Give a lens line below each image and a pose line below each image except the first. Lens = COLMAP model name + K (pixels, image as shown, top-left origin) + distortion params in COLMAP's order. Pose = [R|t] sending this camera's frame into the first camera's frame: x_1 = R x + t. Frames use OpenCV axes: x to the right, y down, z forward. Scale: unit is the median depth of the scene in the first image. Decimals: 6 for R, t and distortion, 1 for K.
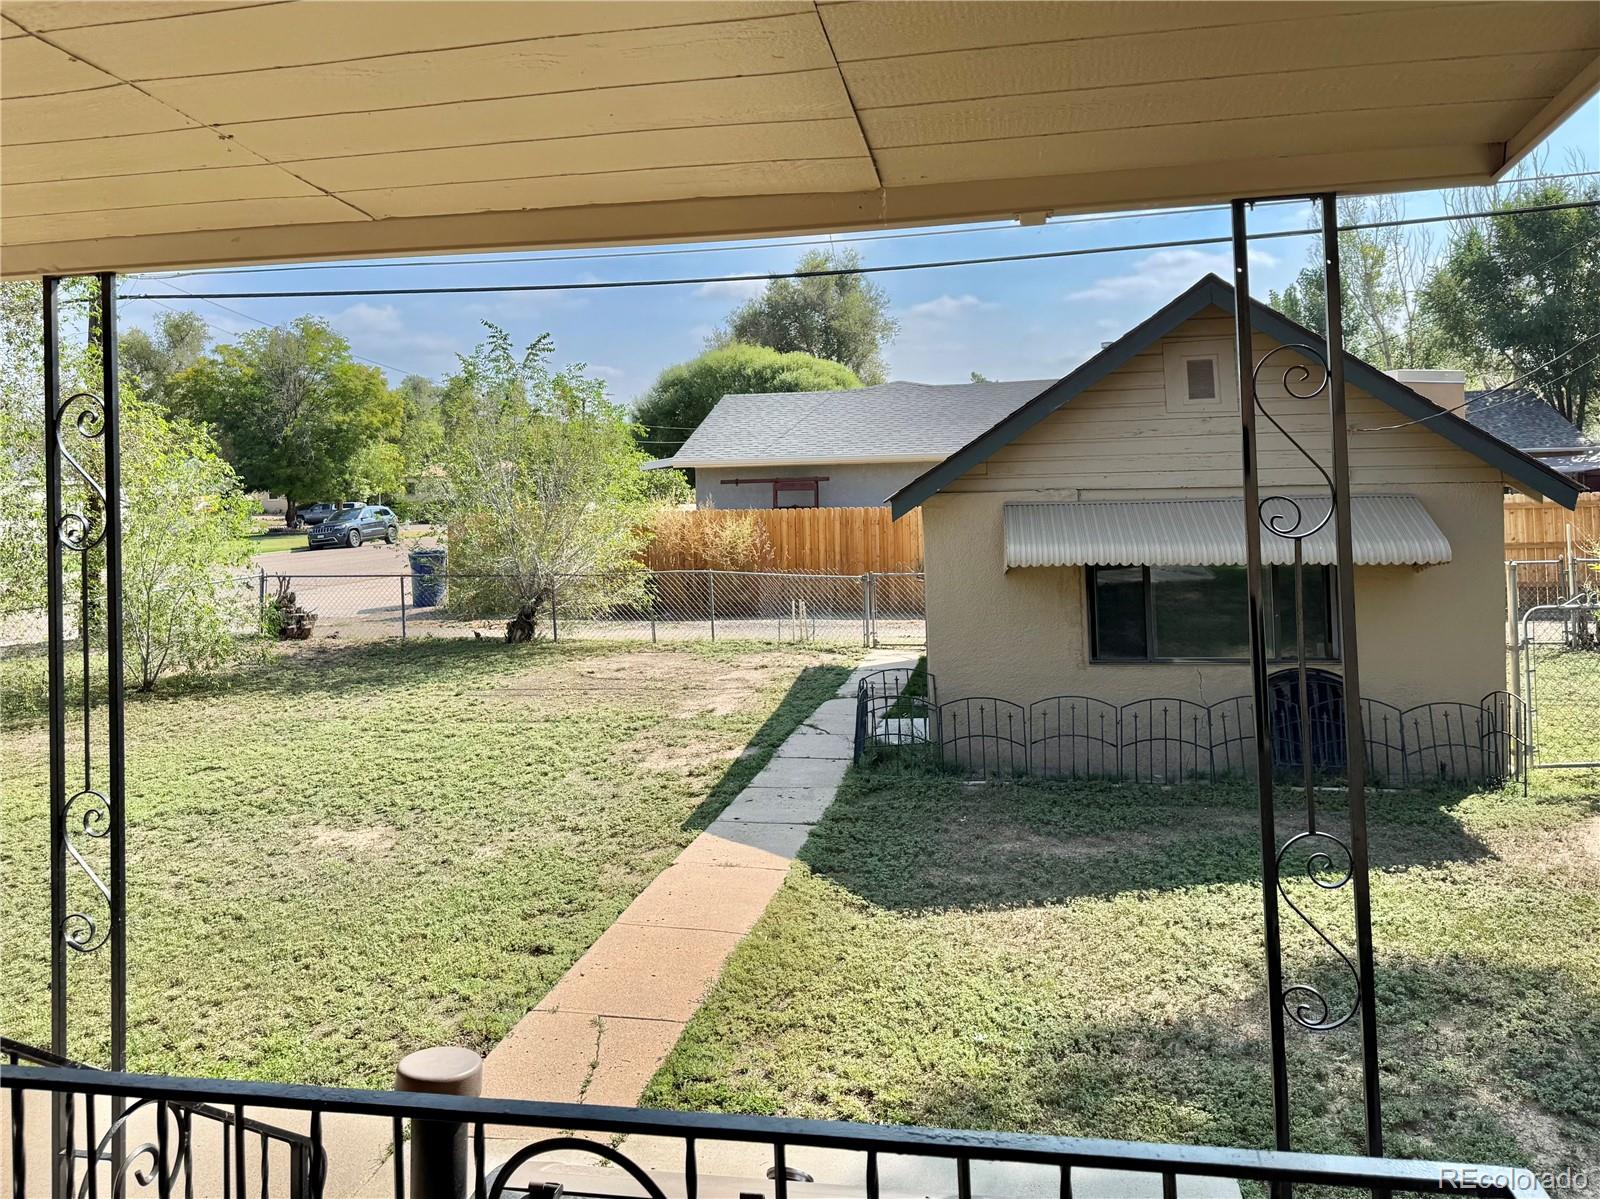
lens RADIAL K [[1112.5, 0, 846.6], [0, 1112.5, 554.9], [0, 0, 1]] dist [0.049243, -0.119183]
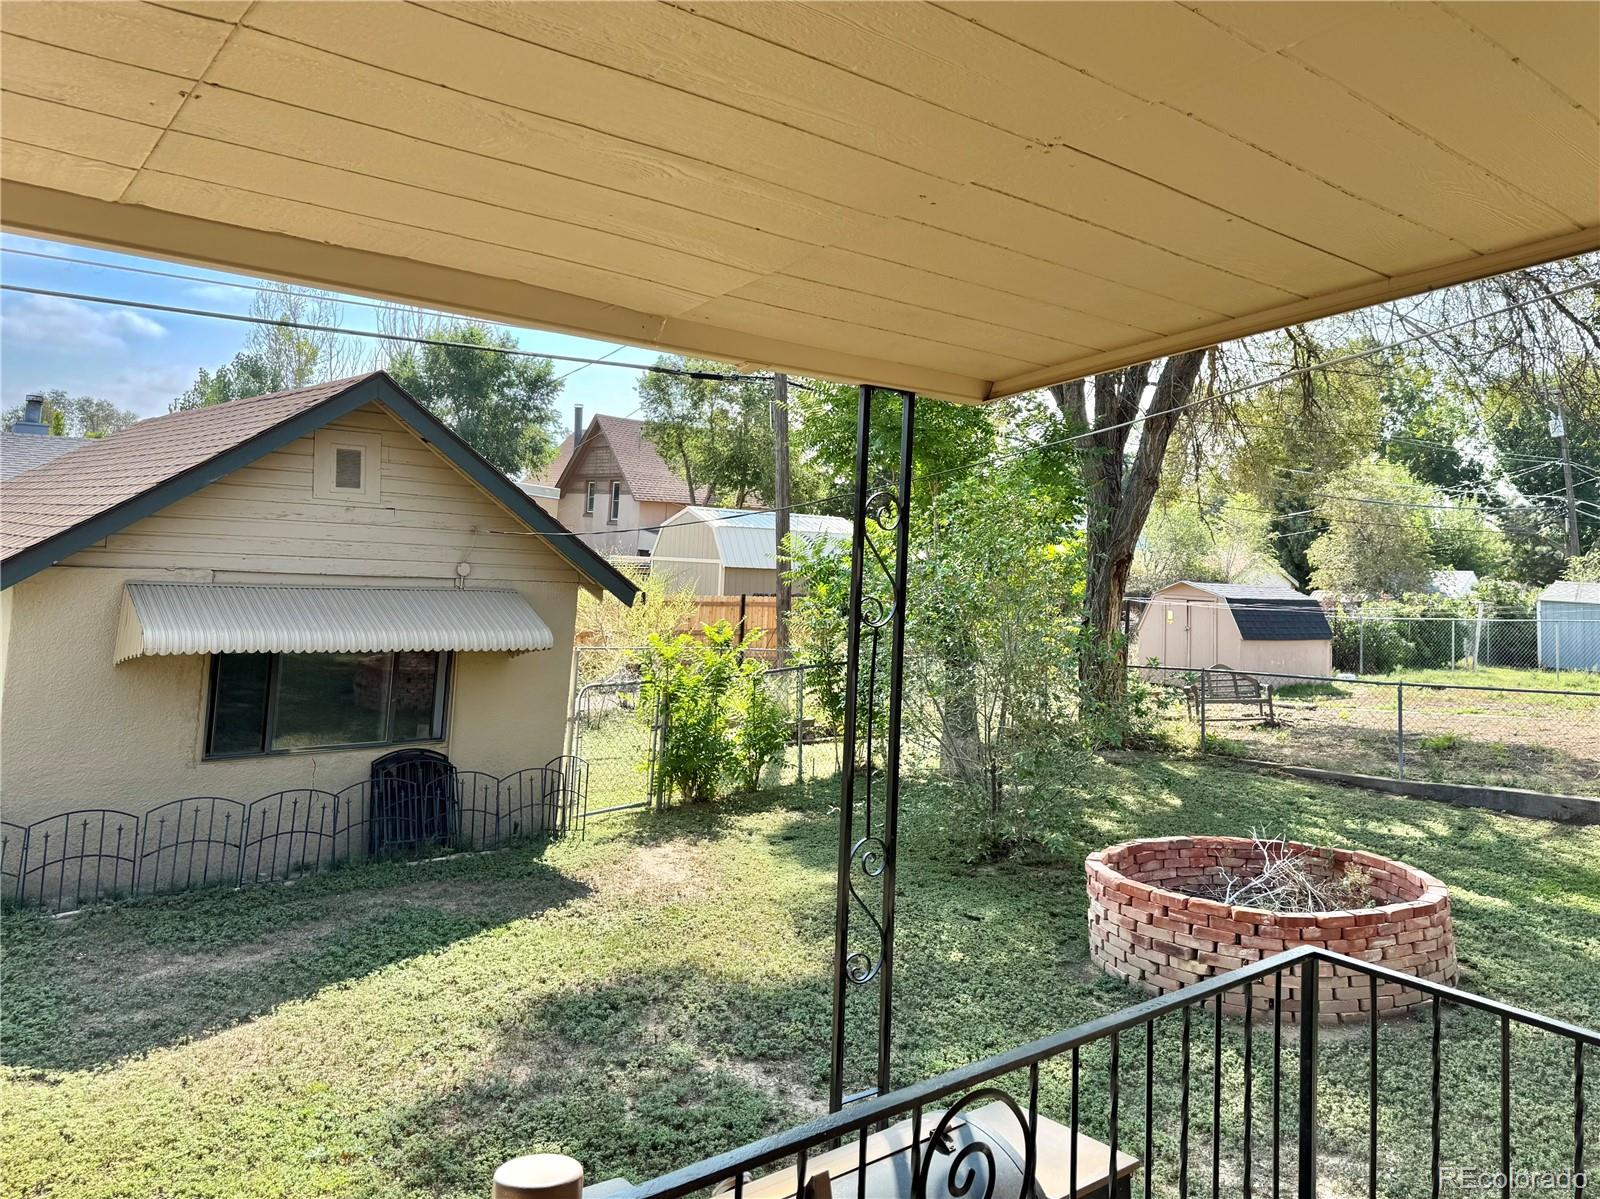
lens RADIAL K [[1105.4, 0, 800.0], [0, 1105.4, 599.5], [0, 0, 1]] dist [0.049918, -0.082414]
pose [[0.635196, 0.031750, 0.771698, -0.191626], [-0.000477, 0.999171, -0.040715, 0.002450], [-0.772351, 0.025494, 0.634684, 0.043815]]
